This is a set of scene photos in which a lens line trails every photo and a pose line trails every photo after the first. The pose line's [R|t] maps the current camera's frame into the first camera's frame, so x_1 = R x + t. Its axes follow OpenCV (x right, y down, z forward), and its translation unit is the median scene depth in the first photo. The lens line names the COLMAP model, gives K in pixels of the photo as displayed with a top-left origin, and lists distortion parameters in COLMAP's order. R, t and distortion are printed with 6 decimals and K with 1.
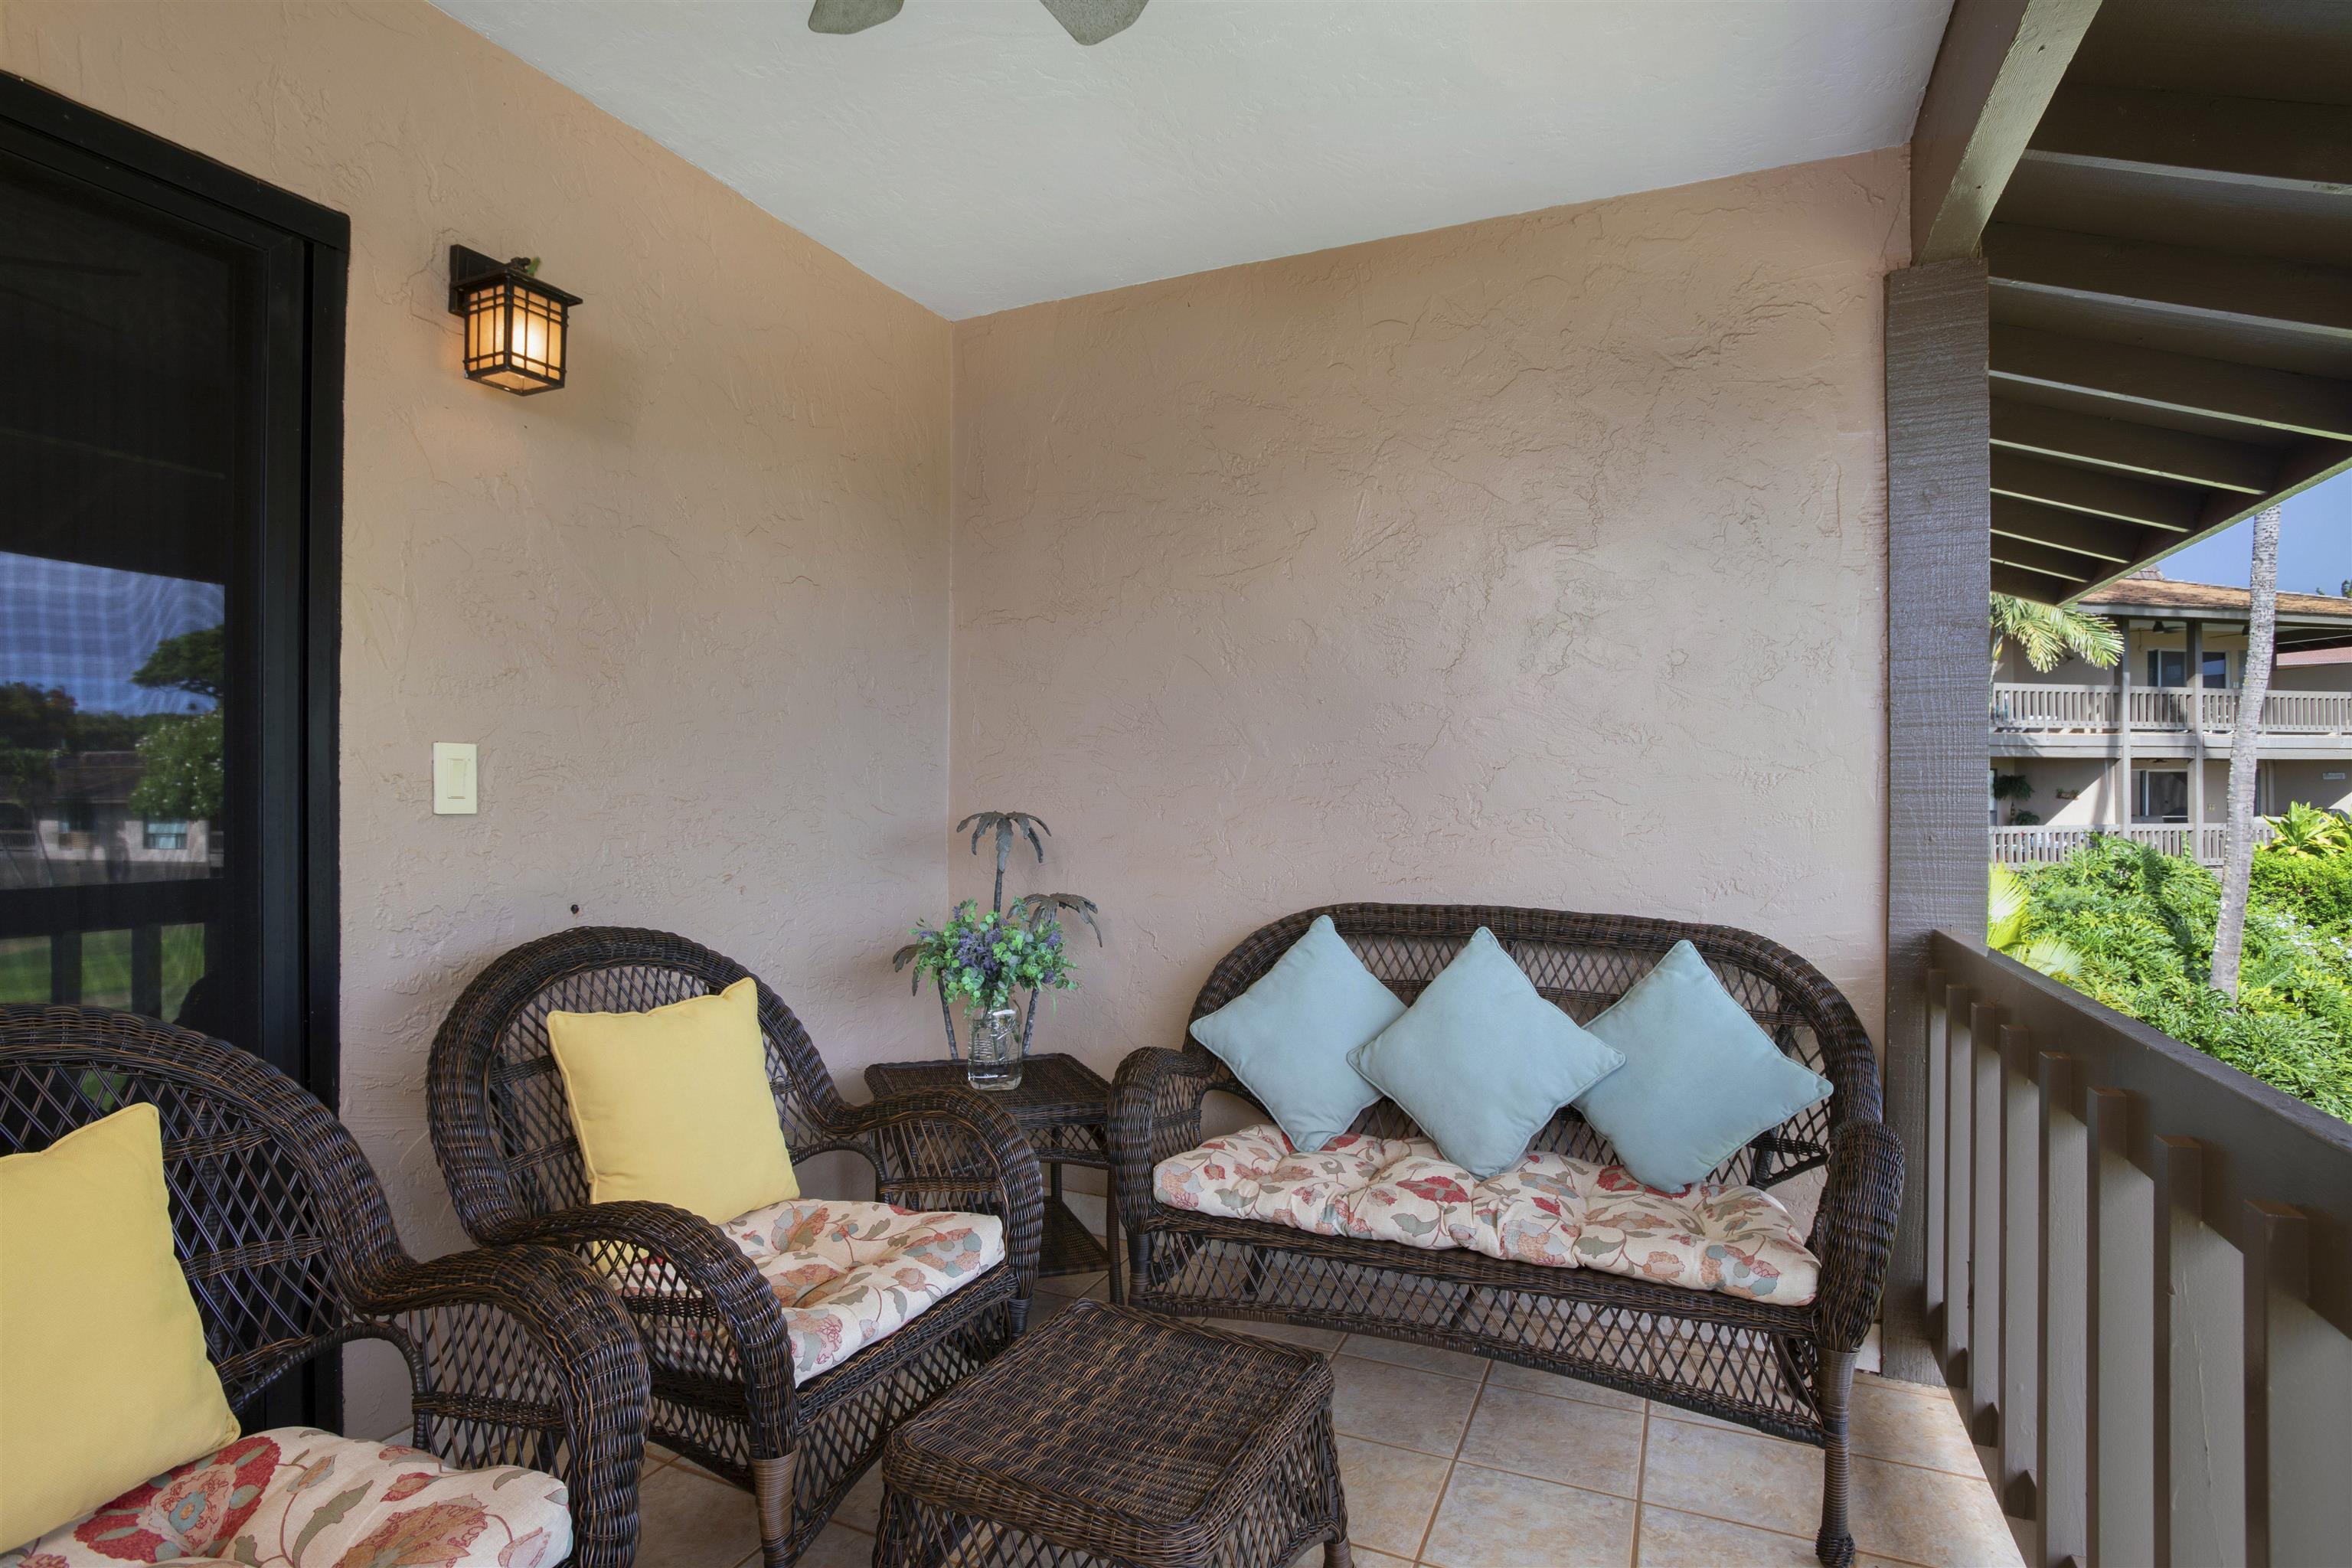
lens RADIAL K [[1223.1, 0, 1173.5], [0, 1223.1, 804.6], [0, 0, 1]] dist [-0.008332, 0.004117]
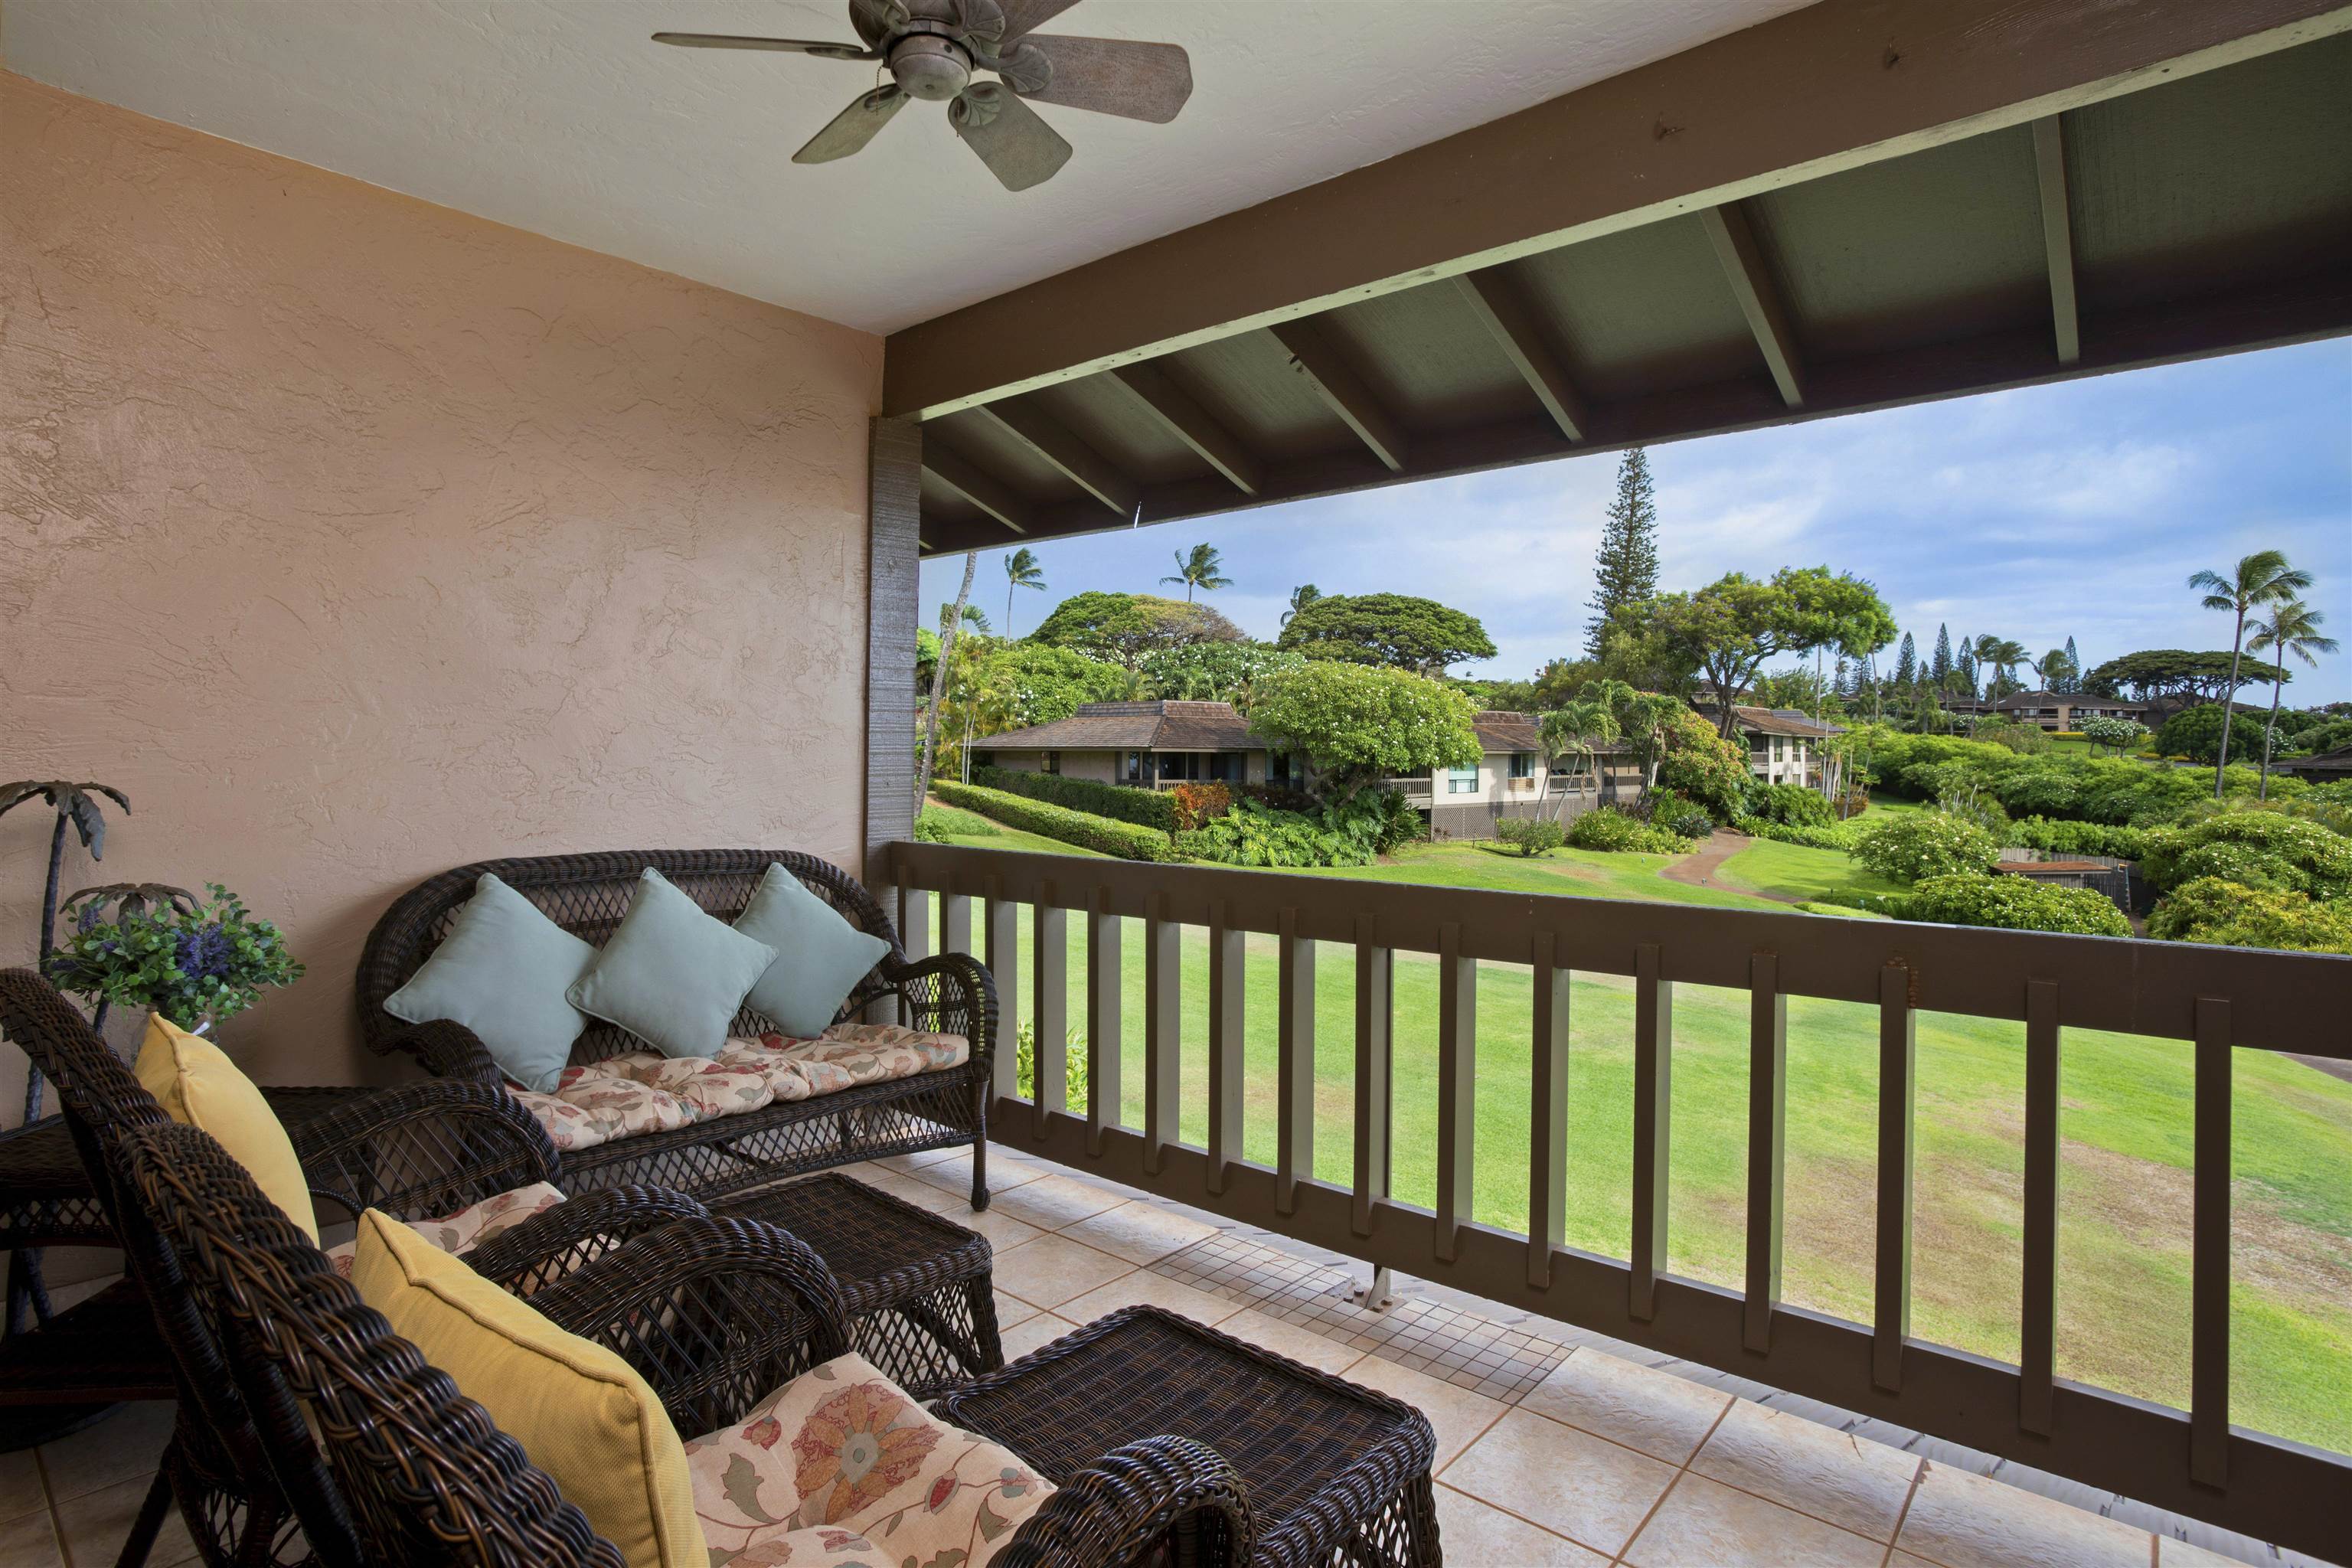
lens RADIAL K [[1223.1, 0, 1186.1], [0, 1223.1, 773.1], [0, 0, 1]] dist [-0.008332, 0.004117]
pose [[0.321796, -0.027391, 0.946413, -0.705567], [-0.014377, 0.999325, 0.033811, -0.041294], [-0.946700, -0.024486, 0.321185, 0.114897]]
